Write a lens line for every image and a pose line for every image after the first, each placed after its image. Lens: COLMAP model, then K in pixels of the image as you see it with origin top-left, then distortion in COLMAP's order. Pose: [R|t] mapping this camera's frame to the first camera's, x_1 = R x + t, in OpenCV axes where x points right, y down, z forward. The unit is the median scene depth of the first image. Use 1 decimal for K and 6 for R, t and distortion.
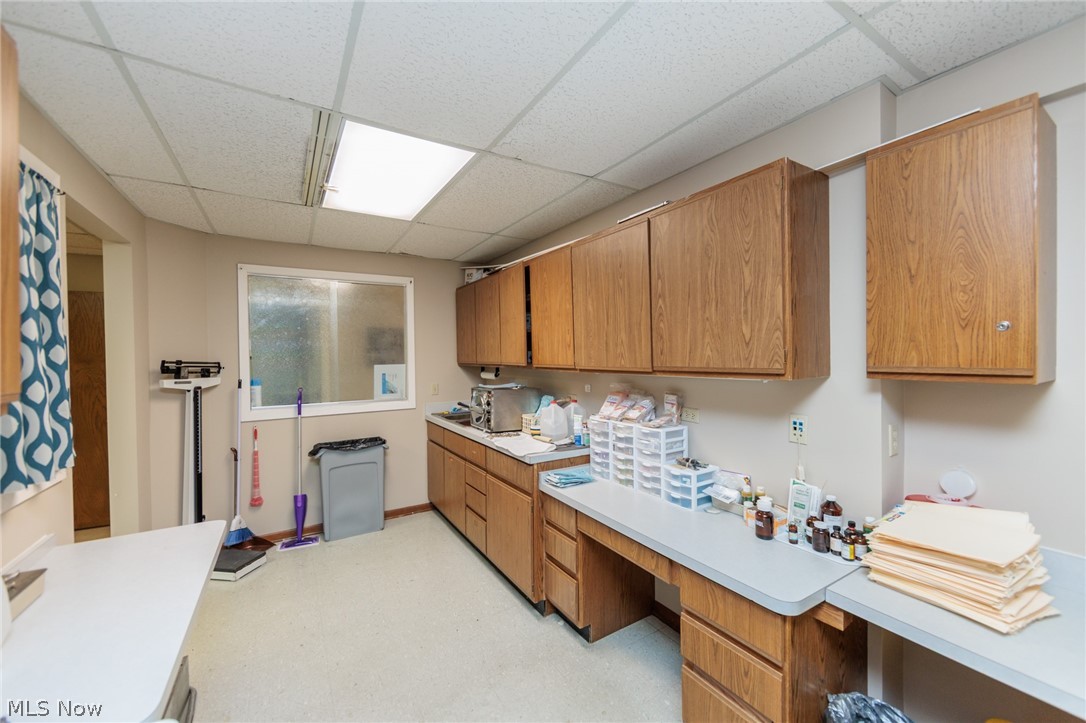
lens RADIAL K [[425.8, 0, 524.6], [0, 425.8, 353.3], [0, 0, 1]] dist [-0.006774, -0.000119]
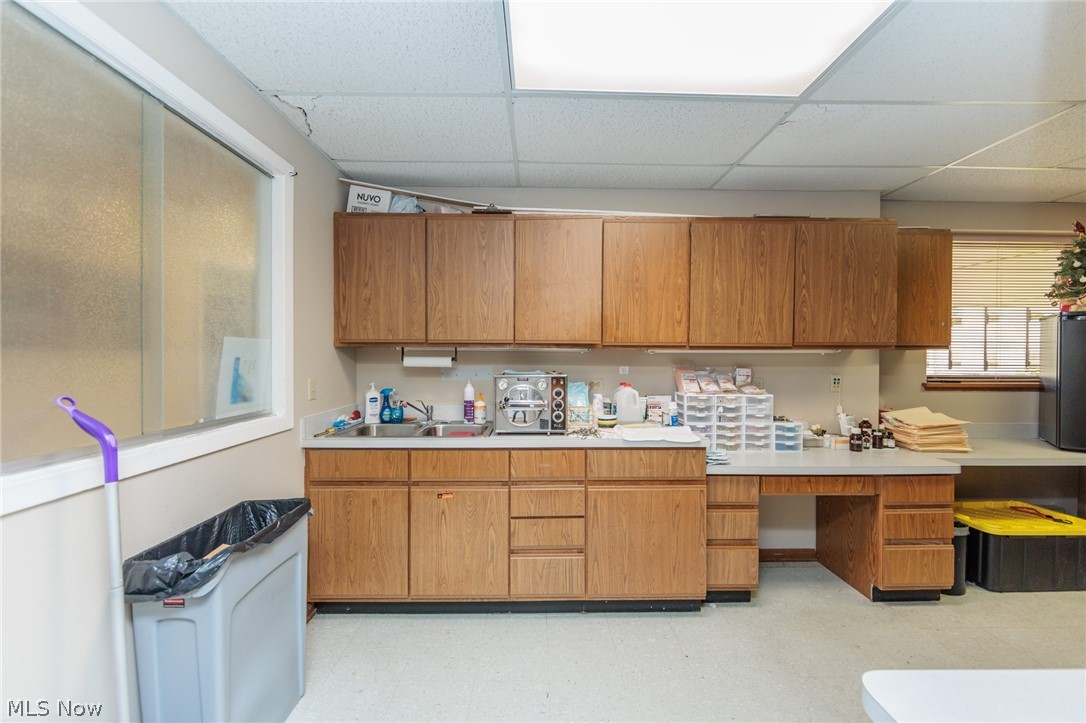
lens RADIAL K [[425.8, 0, 538.1], [0, 425.8, 356.5], [0, 0, 1]] dist [-0.006774, -0.000119]
pose [[0.489488, 0.016258, 0.871858, -0.940499], [-0.014411, 0.999840, -0.010554, 0.079248], [-0.871891, -0.007398, 0.489645, 0.853891]]
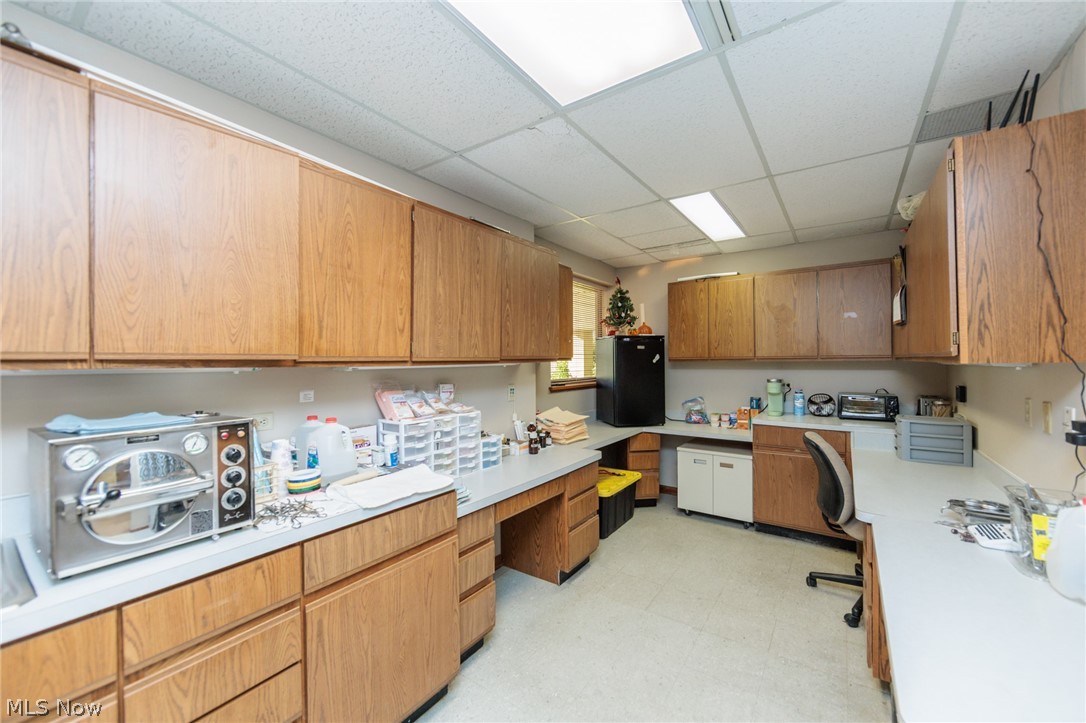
lens RADIAL K [[425.8, 0, 547.8], [0, 425.8, 357.8], [0, 0, 1]] dist [-0.006774, -0.000119]
pose [[-0.431724, 0.024594, 0.901670, -0.710155], [0.013500, 0.999692, -0.020804, 0.051709], [-0.901905, 0.003192, -0.431924, 1.153836]]
